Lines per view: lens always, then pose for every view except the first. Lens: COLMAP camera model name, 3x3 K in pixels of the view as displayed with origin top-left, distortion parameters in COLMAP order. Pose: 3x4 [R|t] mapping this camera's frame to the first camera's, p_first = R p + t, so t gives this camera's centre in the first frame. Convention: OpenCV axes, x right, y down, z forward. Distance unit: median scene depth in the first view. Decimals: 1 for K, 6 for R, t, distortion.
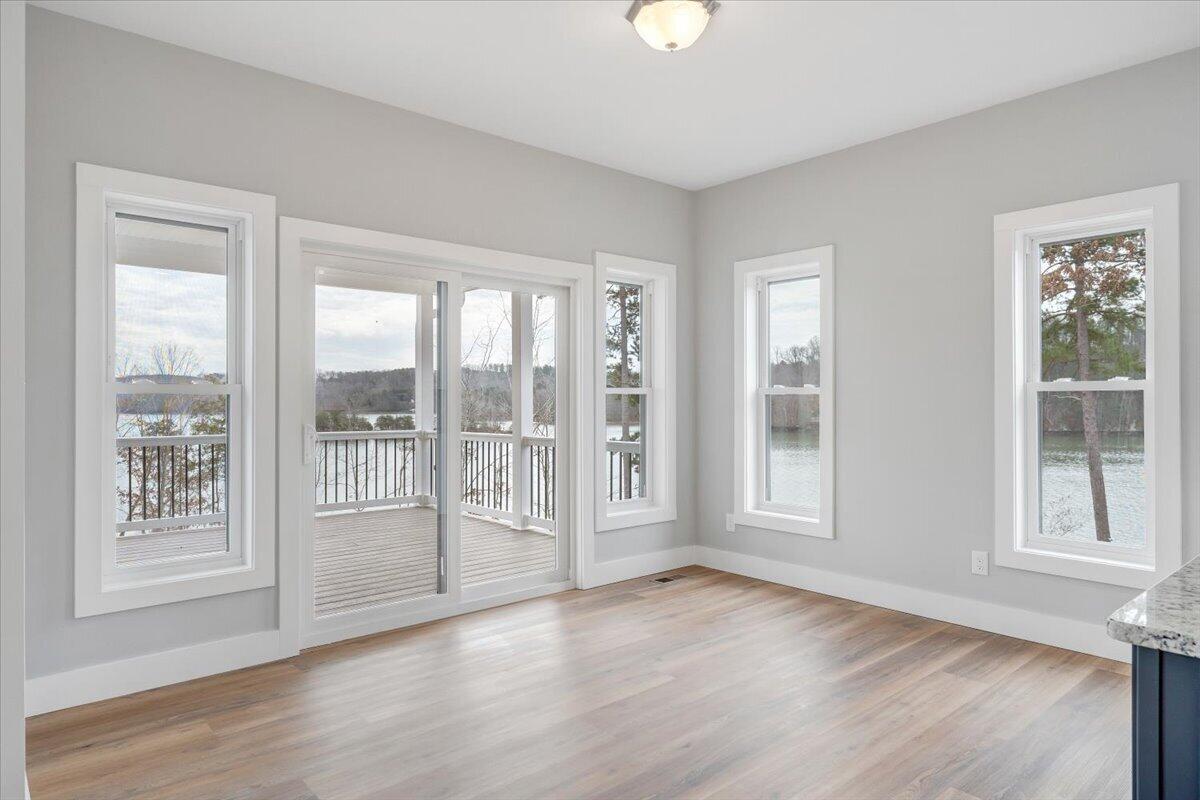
lens RADIAL K [[718.5, 0, 600.0], [0, 718.5, 400.0], [0, 0, 1]] dist [-0.001751, -0.000226]
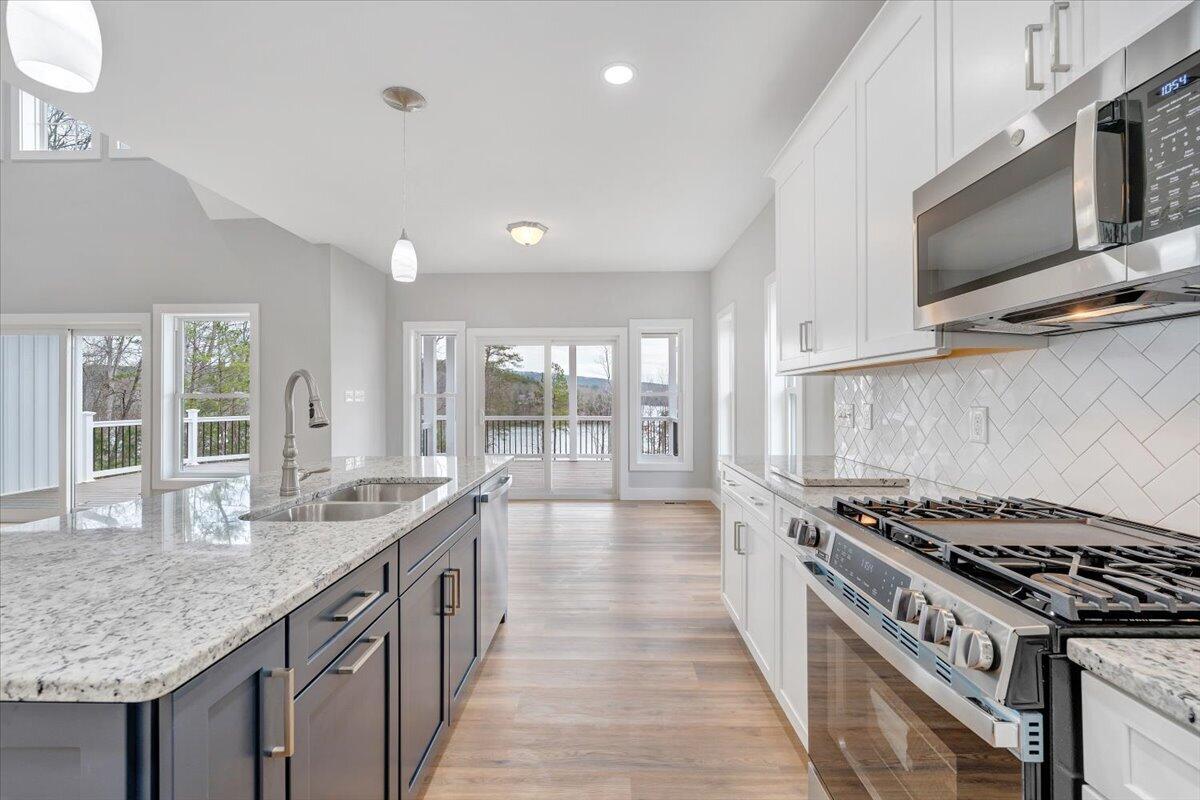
lens RADIAL K [[504.9, 0, 595.2], [0, 504.9, 397.4], [0, 0, 1]] dist [-0.002192, -0.000226]
pose [[0.738131, -0.003368, -0.674649, 0.831852], [0.001607, 0.999993, -0.003235, -0.001609], [0.674655, 0.001304, 0.738132, -0.021523]]
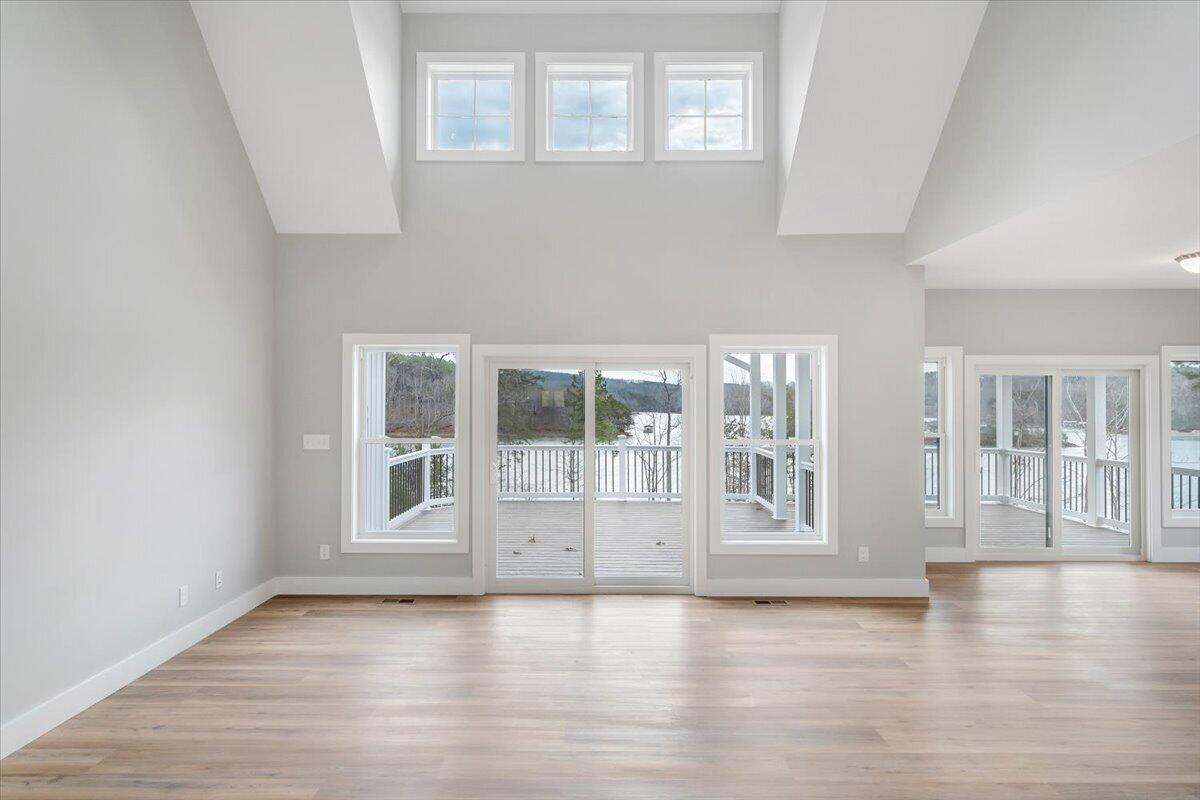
lens RADIAL K [[676.6, 0, 594.2], [0, 676.6, 395.4], [0, 0, 1]] dist [0.004666, 0.000182]
pose [[0.749733, -0.005608, -0.661717, 0.046760], [-0.002999, 0.999925, -0.011873, -0.080976], [0.661734, 0.010886, 0.749660, -0.936258]]
